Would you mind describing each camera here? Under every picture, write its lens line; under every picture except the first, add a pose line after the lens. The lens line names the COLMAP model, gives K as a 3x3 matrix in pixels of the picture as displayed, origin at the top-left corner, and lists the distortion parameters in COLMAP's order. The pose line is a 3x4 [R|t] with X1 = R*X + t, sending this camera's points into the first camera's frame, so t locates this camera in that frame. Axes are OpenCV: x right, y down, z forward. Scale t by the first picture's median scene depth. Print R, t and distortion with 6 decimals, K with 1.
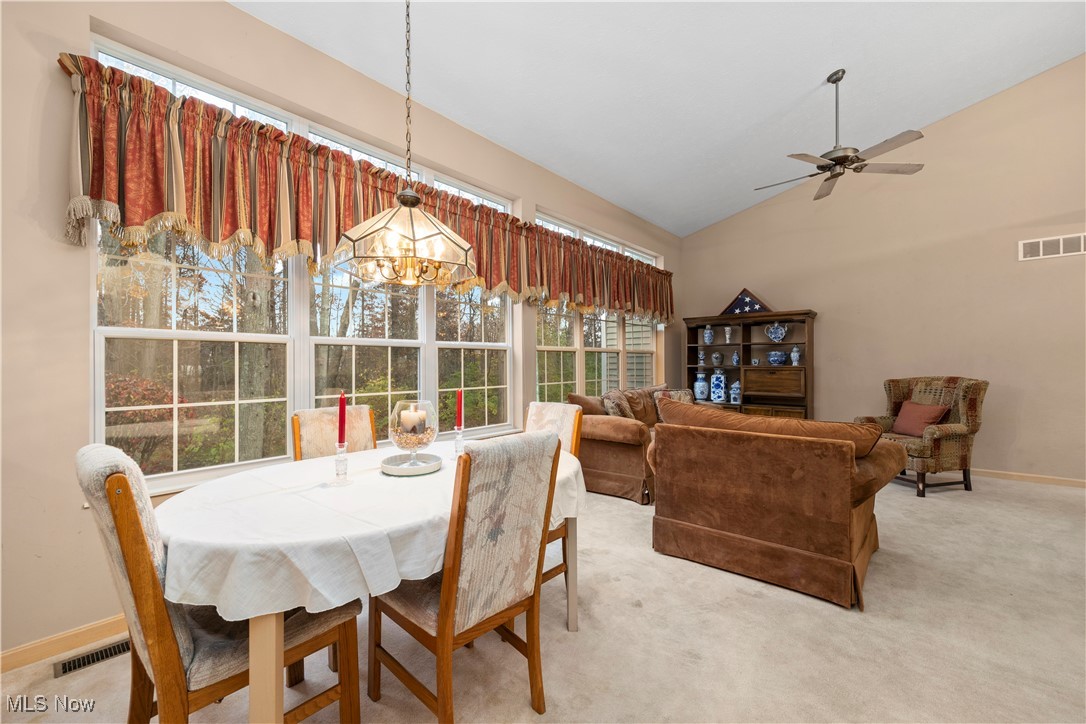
lens RADIAL K [[436.3, 0, 524.3], [0, 436.3, 368.2], [0, 0, 1]] dist [-0.000167, -0.000009]
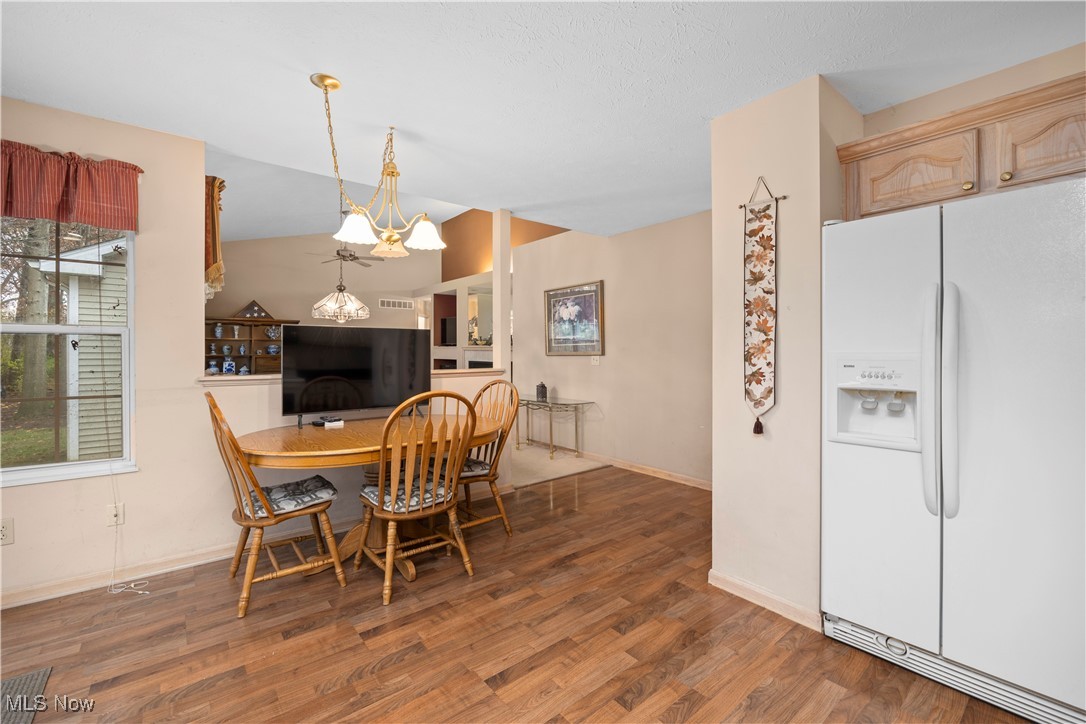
lens RADIAL K [[462.2, 0, 540.2], [0, 462.2, 352.9], [0, 0, 1]] dist [-0.008252, 0.000043]
pose [[0.130432, -0.004671, 0.991446, -0.864541], [0.003711, 0.999984, 0.004223, -0.014938], [-0.991450, 0.003128, 0.130448, -0.116838]]
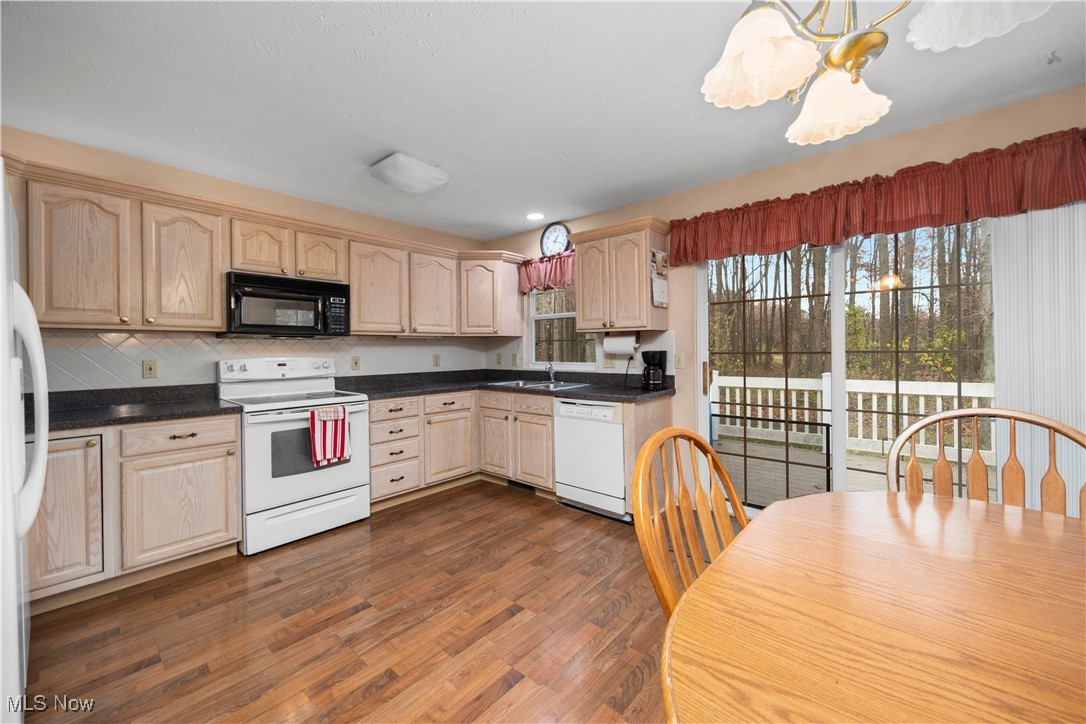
lens RADIAL K [[422.7, 0, 544.4], [0, 422.7, 349.8], [0, 0, 1]] dist [-0.000351, 0.000006]
pose [[0.046580, -0.003532, -0.998908, -0.265776], [0.007147, 0.999969, -0.003202, -0.014167], [0.998889, -0.006990, 0.046604, -0.036121]]
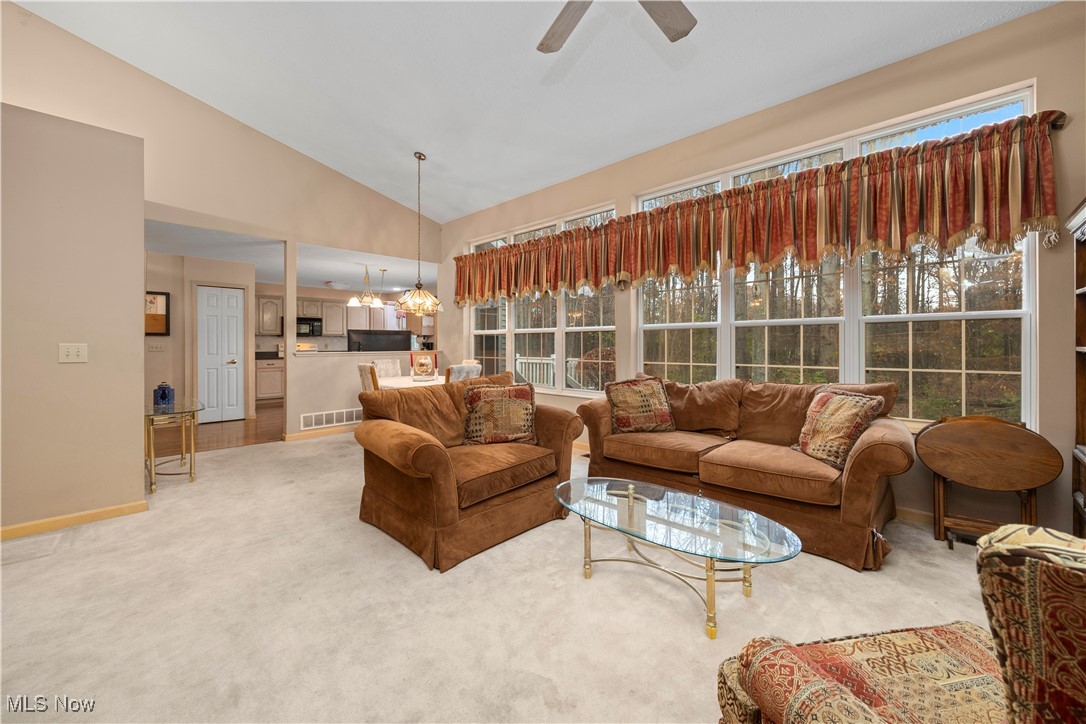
lens RADIAL K [[434.2, 0, 544.6], [0, 434.2, 347.7], [0, 0, 1]] dist [0.000268, 0.000092]
pose [[-0.010542, 0.002048, -0.999942, 0.855578], [-0.004929, 0.999986, 0.002100, -0.000098], [0.999932, 0.004951, -0.010531, 0.628935]]
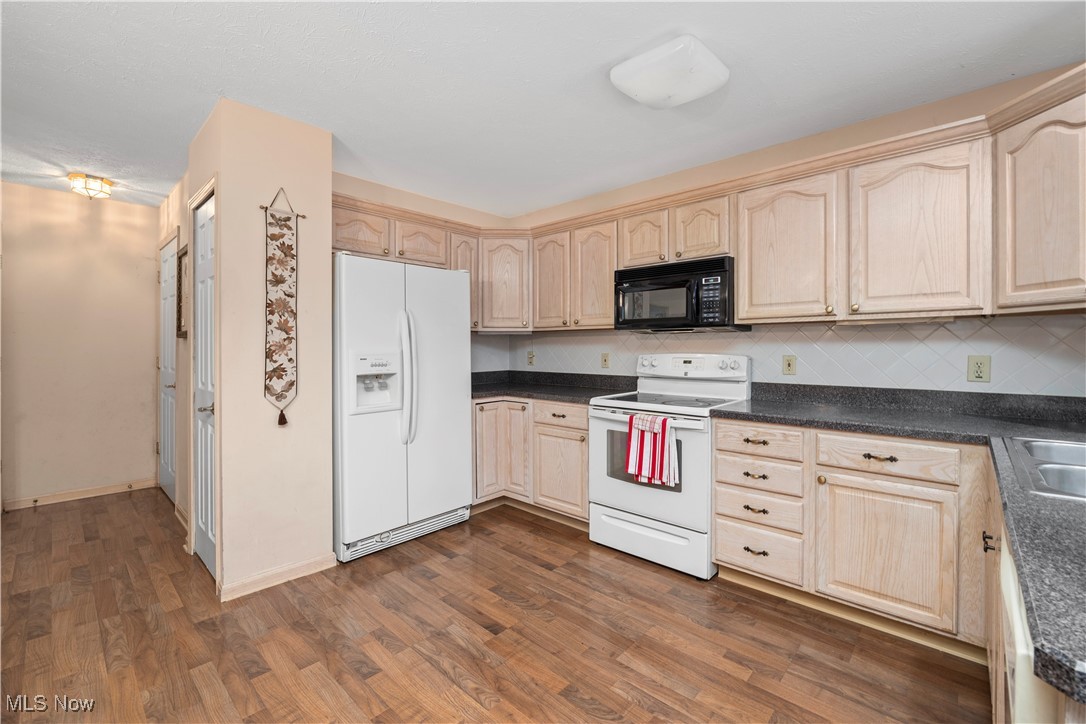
lens RADIAL K [[461.0, 0, 546.7], [0, 461.0, 348.7], [0, 0, 1]] dist [-0.011011, 0.000013]
pose [[-0.999868, -0.002427, -0.016096, -0.682408], [-0.002508, 0.999984, 0.005003, -0.016668], [0.016084, 0.005043, -0.999858, 0.187823]]
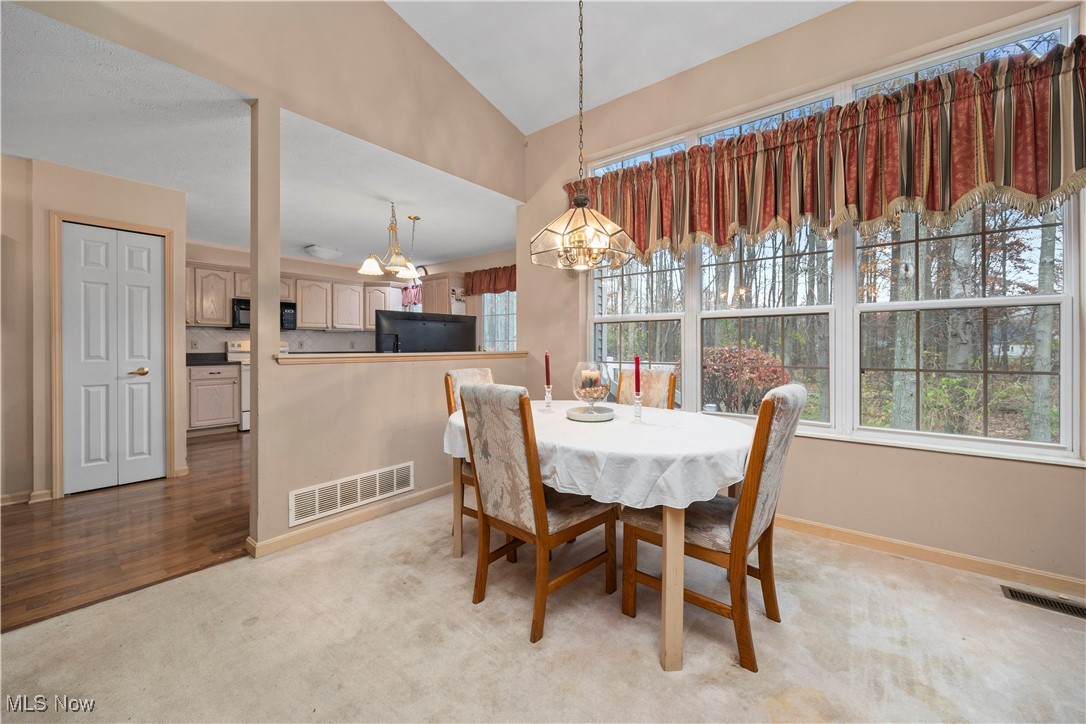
lens RADIAL K [[434.2, 0, 544.6], [0, 434.2, 347.7], [0, 0, 1]] dist [0.000268, 0.000092]
pose [[0.080580, -0.000649, -0.996748, 0.343411], [-0.004181, 0.999991, -0.000989, 0.008284], [0.996739, 0.004247, 0.080577, 0.291460]]
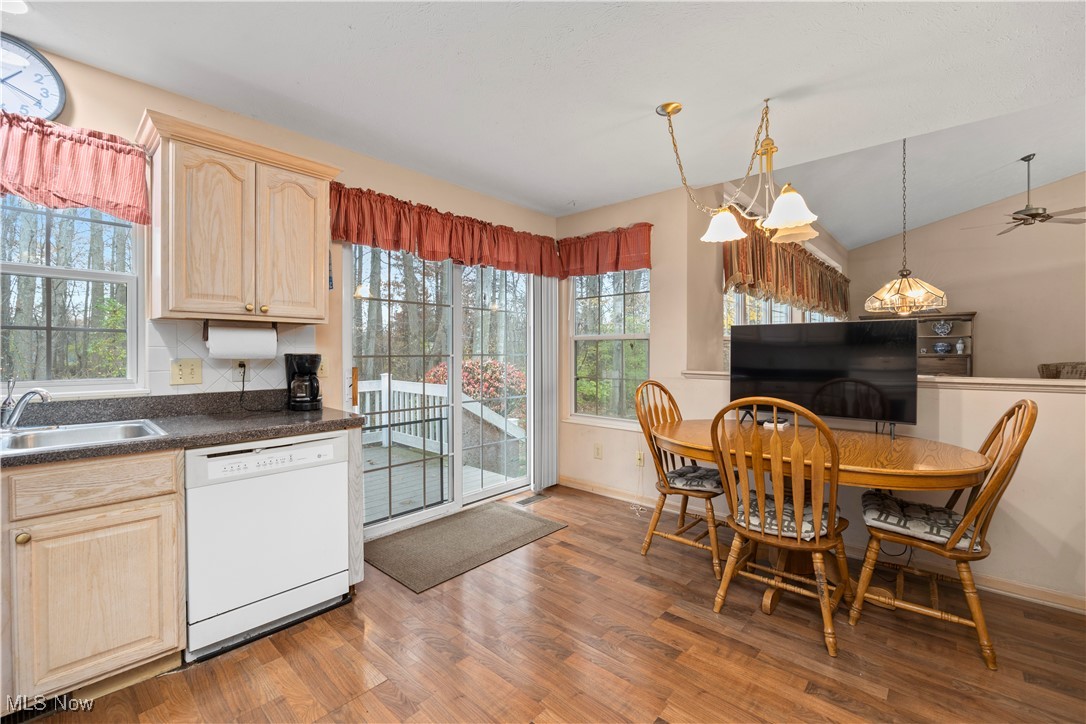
lens RADIAL K [[458.1, 0, 546.9], [0, 458.1, 354.9], [0, 0, 1]] dist [-0.010092, -0.000086]
pose [[0.999496, -0.004052, 0.031487, -0.635250], [0.003889, 0.999979, 0.005253, -0.013669], [-0.031508, -0.005128, 0.999490, -0.313092]]
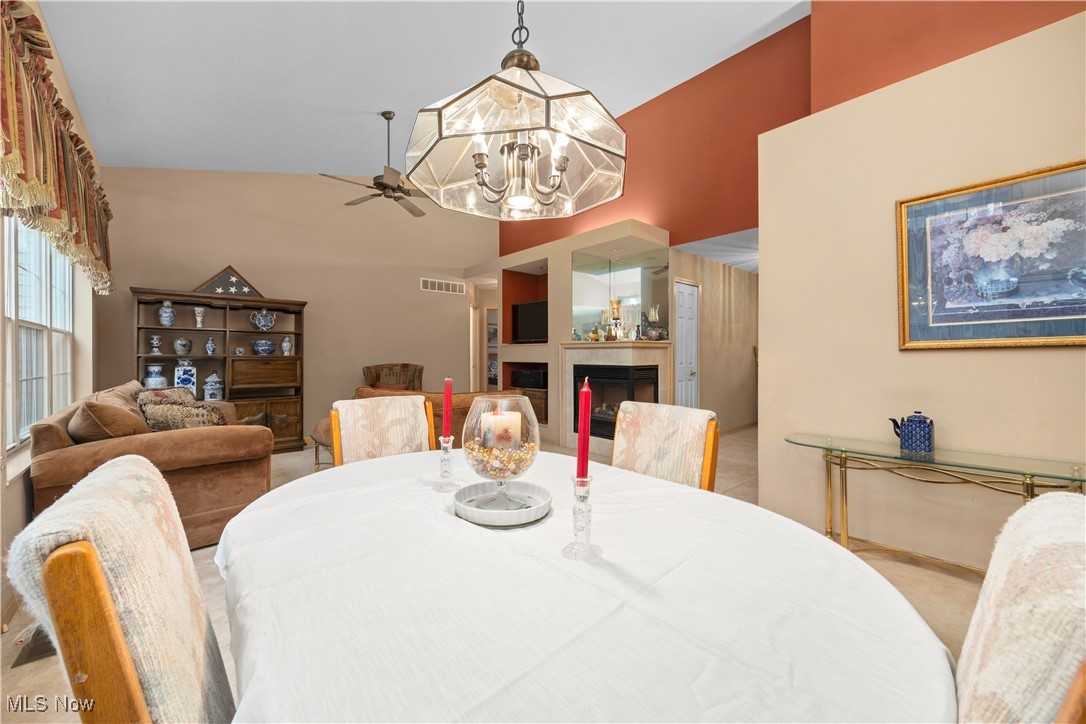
lens RADIAL K [[424.4, 0, 545.8], [0, 424.4, 354.2], [0, 0, 1]] dist [0.000250, 0.000041]
pose [[0.084094, 0.005466, 0.996443, -0.279105], [0.004343, 0.999973, -0.005852, -0.000243], [-0.996448, 0.004820, 0.084068, 0.311466]]
